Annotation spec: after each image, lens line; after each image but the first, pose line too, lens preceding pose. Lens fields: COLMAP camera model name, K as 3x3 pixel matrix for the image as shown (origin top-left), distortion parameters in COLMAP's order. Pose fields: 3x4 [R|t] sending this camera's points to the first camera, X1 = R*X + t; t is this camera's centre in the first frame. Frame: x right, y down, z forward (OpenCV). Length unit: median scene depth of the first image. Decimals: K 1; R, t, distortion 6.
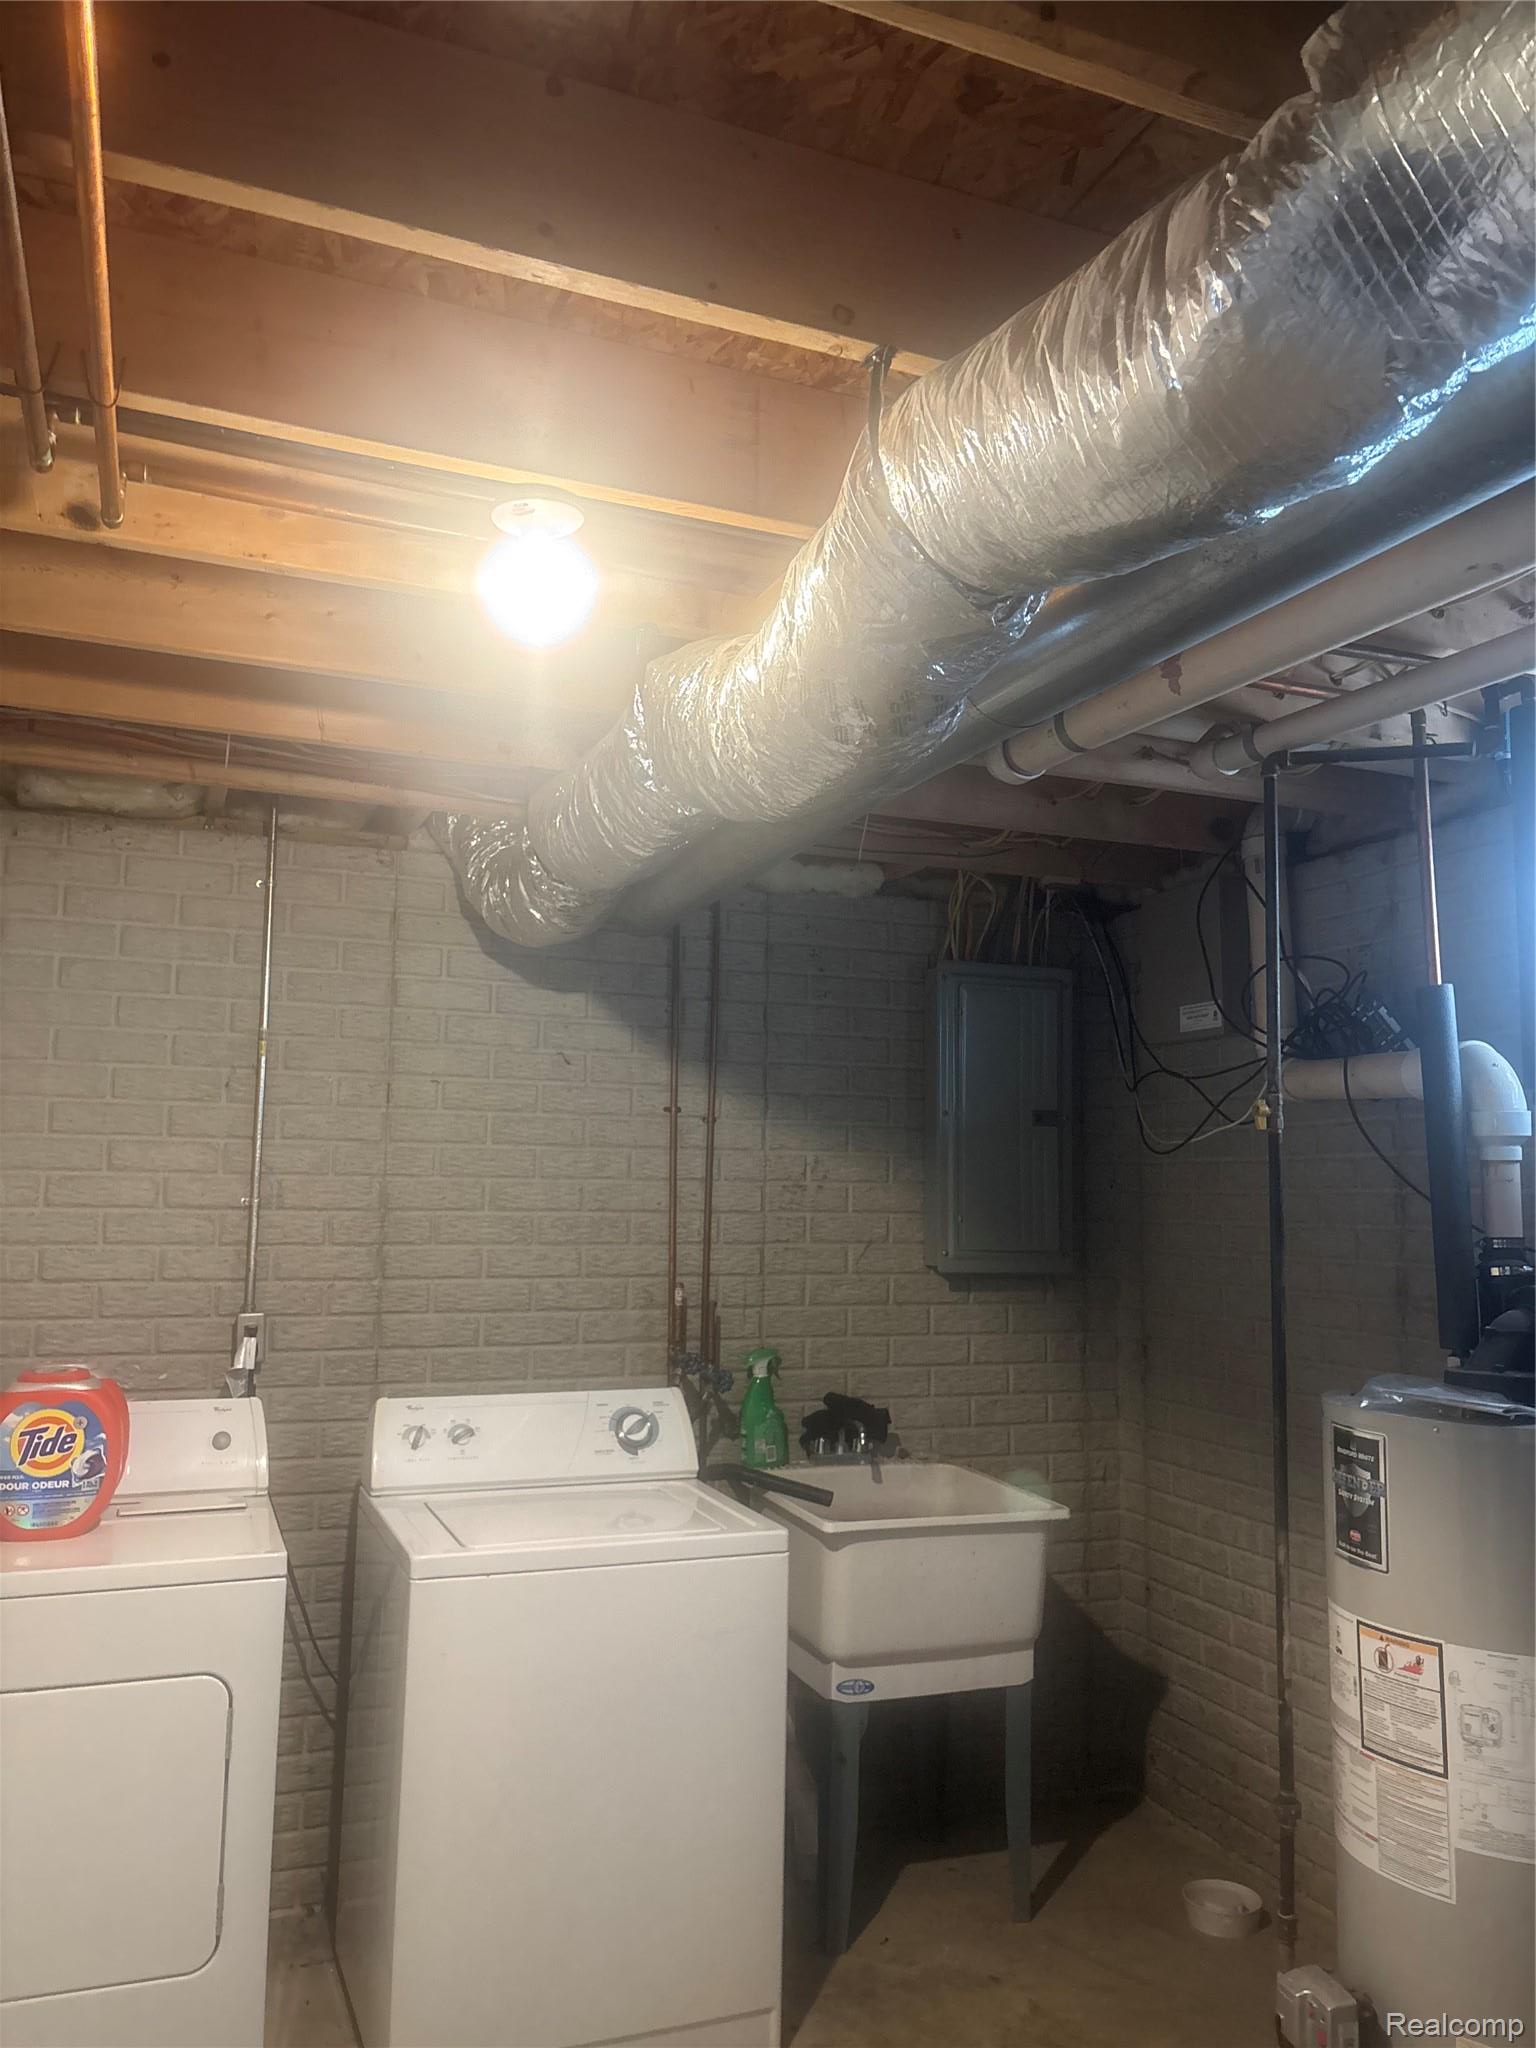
lens RADIAL K [[1537.2, 0, 765.1], [0, 1537.2, 1023.8], [0, 0, 1]] dist [0.046845, -0.044309]
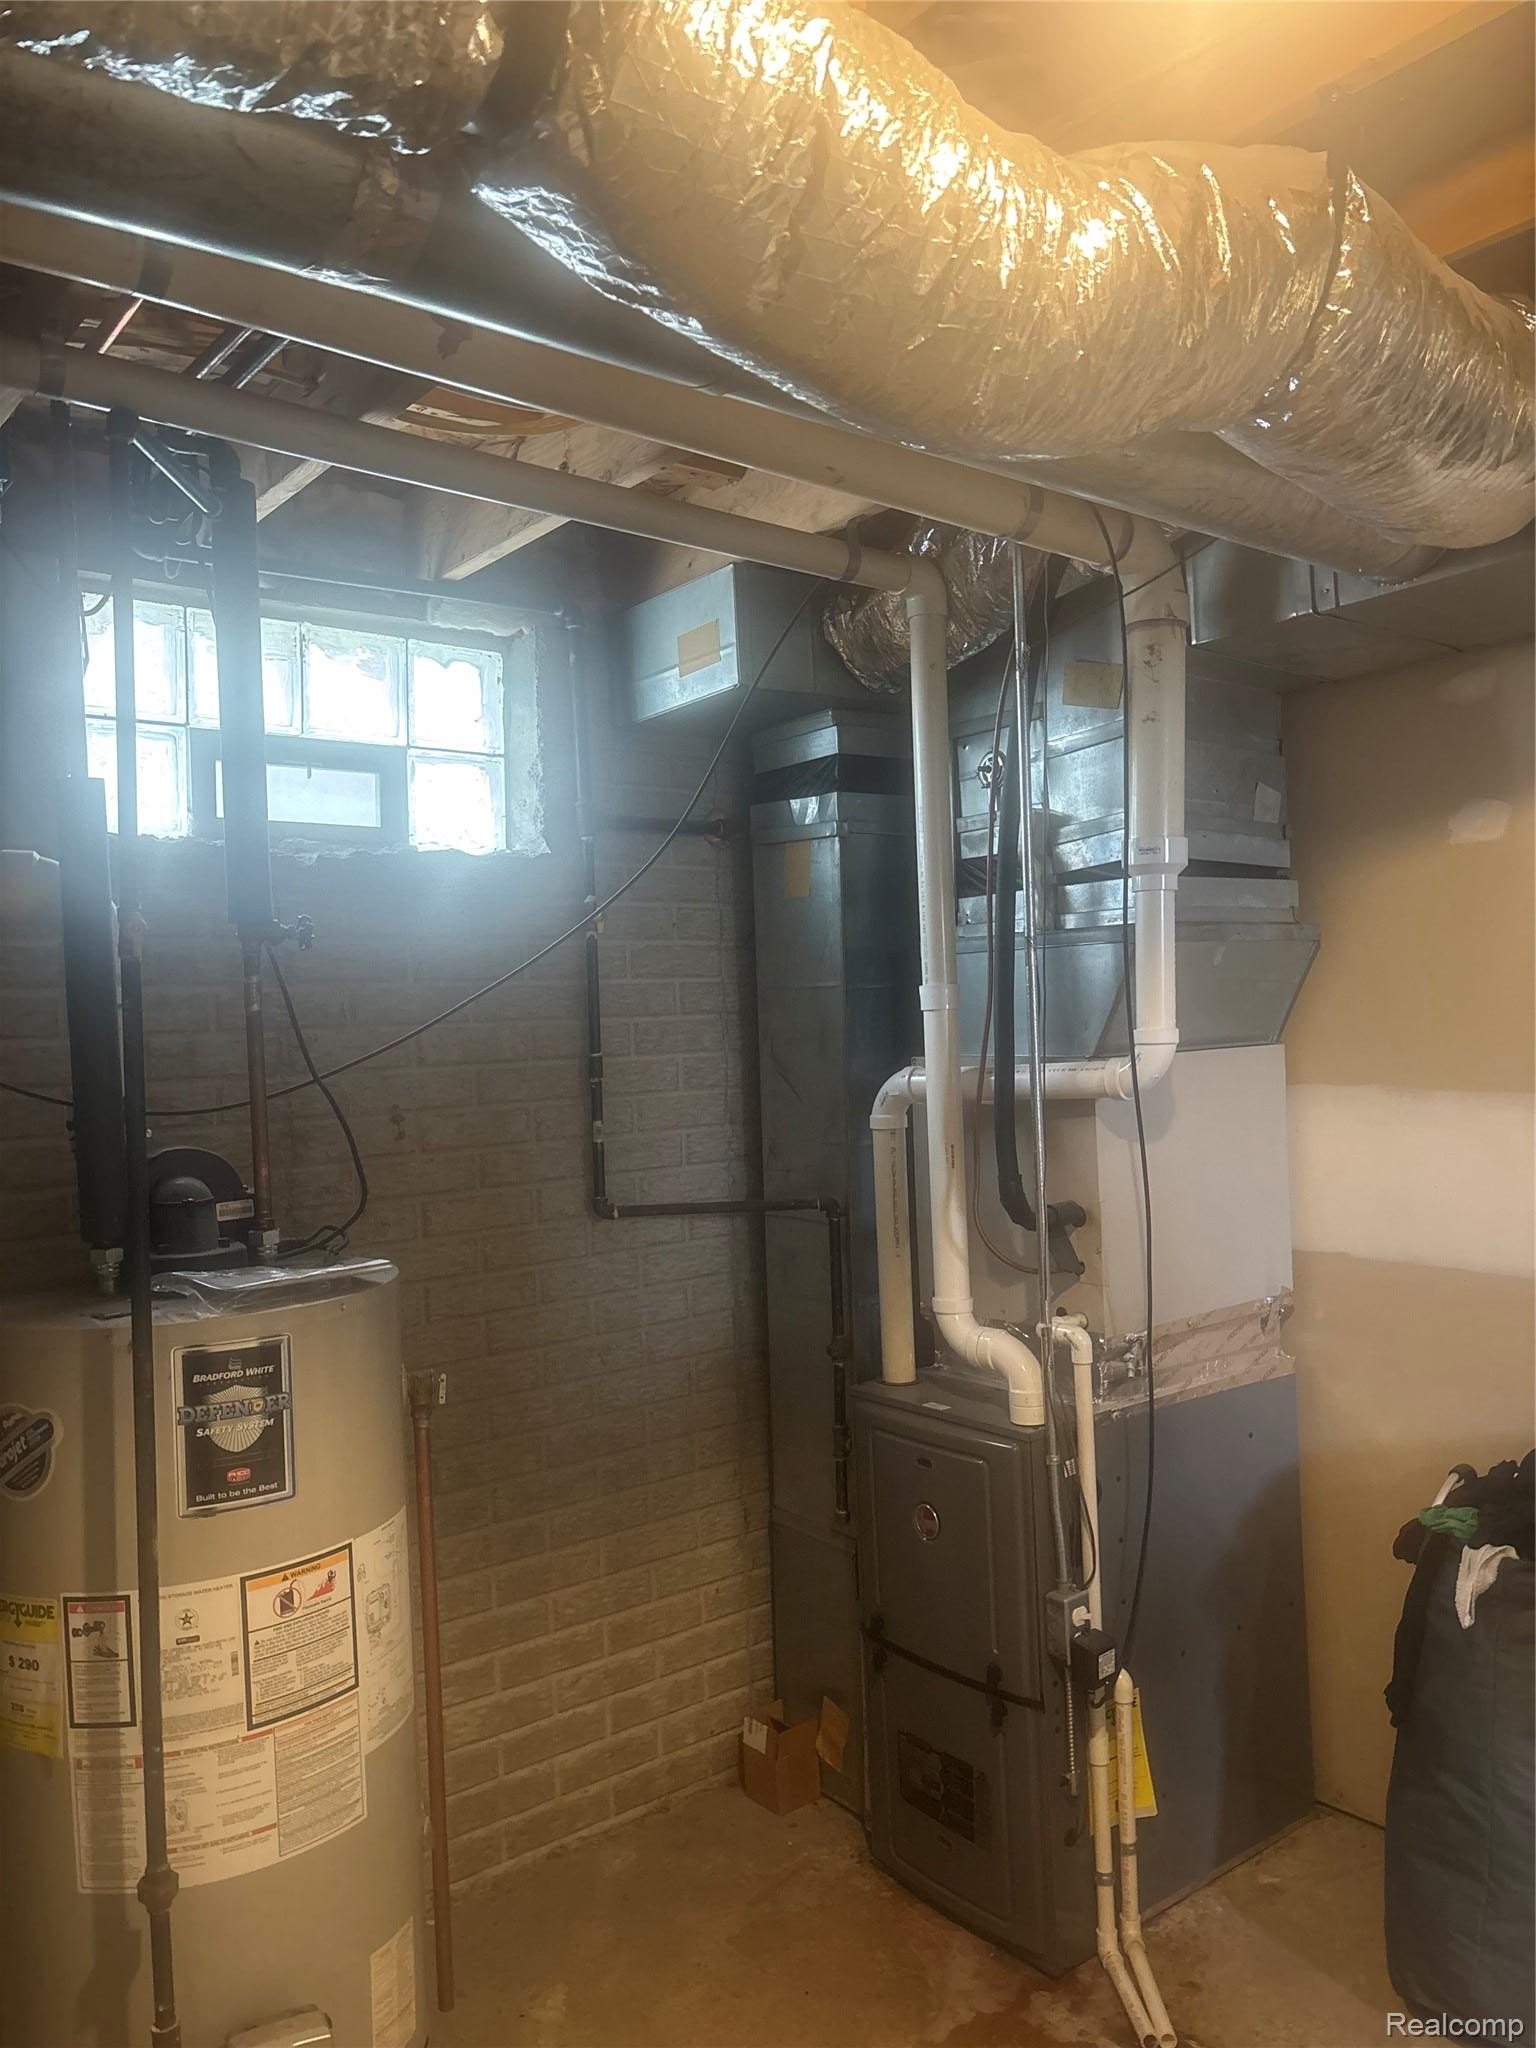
lens RADIAL K [[1537.2, 0, 768.0], [0, 1537.2, 1027.1], [0, 0, 1]] dist [0.046845, -0.044309]
pose [[-0.283663, -0.009548, 0.958877, -0.462371], [-0.069482, 0.997527, -0.010622, 0.095043], [-0.956404, -0.069638, -0.283625, 1.010349]]
